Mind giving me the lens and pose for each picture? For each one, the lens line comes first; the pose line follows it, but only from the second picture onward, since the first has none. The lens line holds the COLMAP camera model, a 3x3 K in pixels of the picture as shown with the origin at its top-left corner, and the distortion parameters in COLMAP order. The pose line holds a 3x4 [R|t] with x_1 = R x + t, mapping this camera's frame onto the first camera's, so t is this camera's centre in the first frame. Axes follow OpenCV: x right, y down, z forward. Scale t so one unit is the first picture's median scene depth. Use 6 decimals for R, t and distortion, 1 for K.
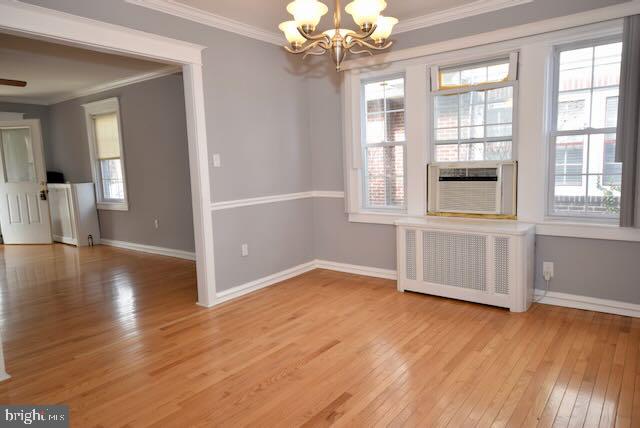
lens RADIAL K [[420.3, 0, 320.0], [0, 420.3, 214.0], [0, 0, 1]] dist [-0.000708, 0.000238]
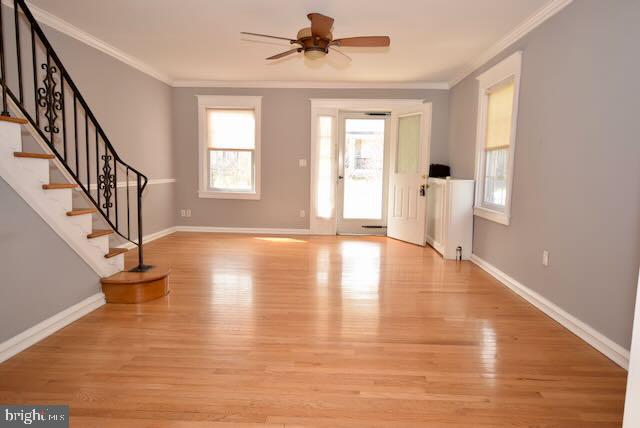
lens RADIAL K [[390.2, 0, 320.0], [0, 390.2, 214.0], [0, 0, 1]] dist [-0.000361, 0.000748]
pose [[0.589563, 0.136282, -0.796143, -0.131026], [-0.132761, 0.988608, 0.070915, -0.026034], [0.796737, 0.063888, 0.600939, 0.350085]]
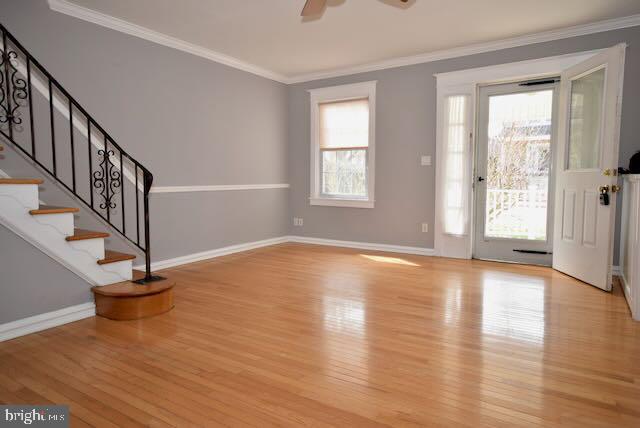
lens RADIAL K [[401.4, 0, 320.0], [0, 401.4, 214.0], [0, 0, 1]] dist [0.002340, 0.001767]
pose [[0.101685, 0.118874, -0.987689, -0.206267], [-0.119903, 0.987062, 0.106455, -0.034399], [0.987564, 0.107602, 0.114623, 0.616367]]
